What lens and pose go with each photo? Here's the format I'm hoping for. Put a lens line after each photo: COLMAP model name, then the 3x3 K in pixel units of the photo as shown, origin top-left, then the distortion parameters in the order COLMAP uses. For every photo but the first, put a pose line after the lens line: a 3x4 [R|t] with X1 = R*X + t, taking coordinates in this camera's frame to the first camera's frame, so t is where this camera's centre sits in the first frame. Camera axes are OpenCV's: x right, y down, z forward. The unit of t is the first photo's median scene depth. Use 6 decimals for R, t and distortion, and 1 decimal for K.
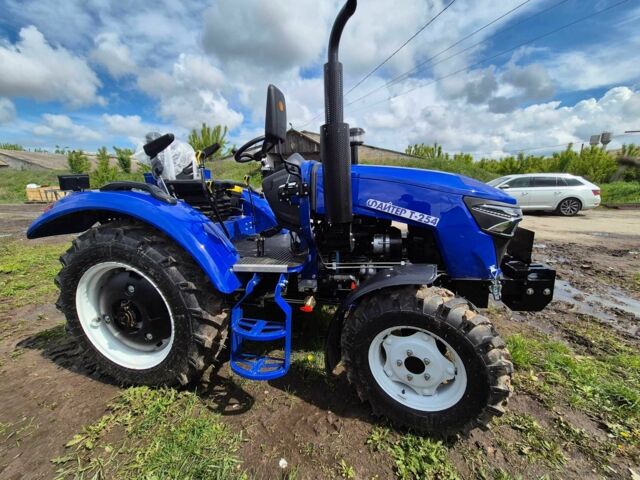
lens RADIAL K [[259.4, 0, 320.0], [0, 259.4, 240.0], [0, 0, 1]] dist [-0.000321, 0.000563]
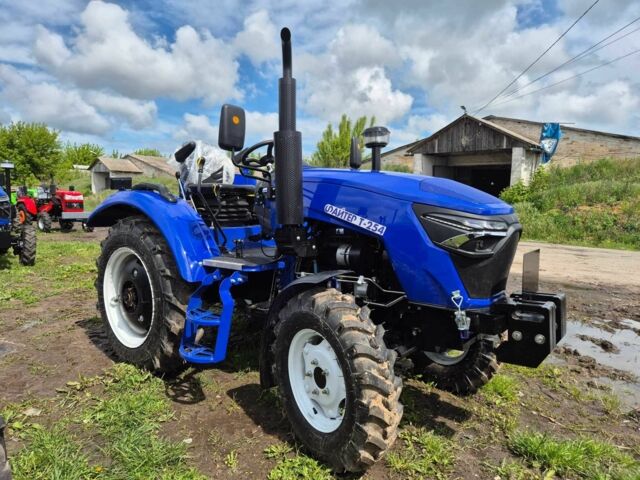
lens RADIAL K [[436.4, 0, 320.0], [0, 436.4, 240.0], [0, 0, 1]] dist [0.033610, -0.001197]
pose [[0.884042, 0.069643, -0.462189, 0.904023], [-0.127945, 0.987126, -0.095983, 0.125840], [0.449554, 0.143988, 0.881572, -0.384901]]
